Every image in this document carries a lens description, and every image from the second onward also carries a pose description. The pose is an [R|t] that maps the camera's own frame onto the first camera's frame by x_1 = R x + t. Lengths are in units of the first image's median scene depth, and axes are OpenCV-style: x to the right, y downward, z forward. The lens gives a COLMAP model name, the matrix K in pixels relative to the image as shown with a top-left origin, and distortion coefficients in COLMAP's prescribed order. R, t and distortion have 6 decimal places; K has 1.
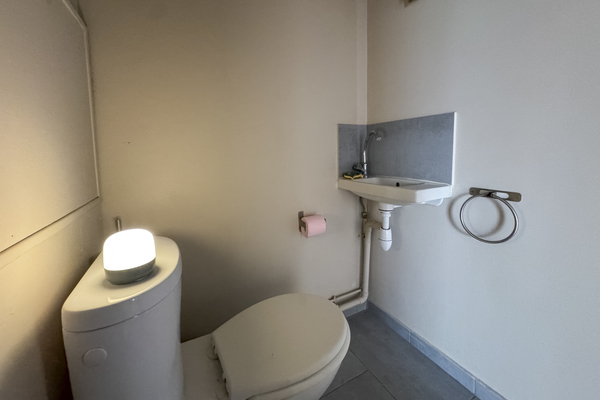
lens RADIAL K [[242.5, 0, 302.3], [0, 242.5, 178.1], [0, 0, 1]] dist [0.000594, 0.000114]
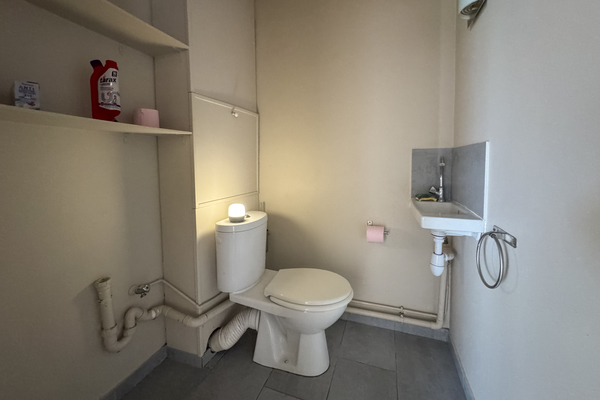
lens RADIAL K [[242.5, 0, 302.3], [0, 242.5, 178.1], [0, 0, 1]] dist [0.000594, 0.000114]
pose [[0.653302, 0.068295, -0.754011, 0.652200], [-0.091753, 0.995724, 0.010690, -0.058512], [0.751517, 0.062199, 0.656775, -0.089581]]
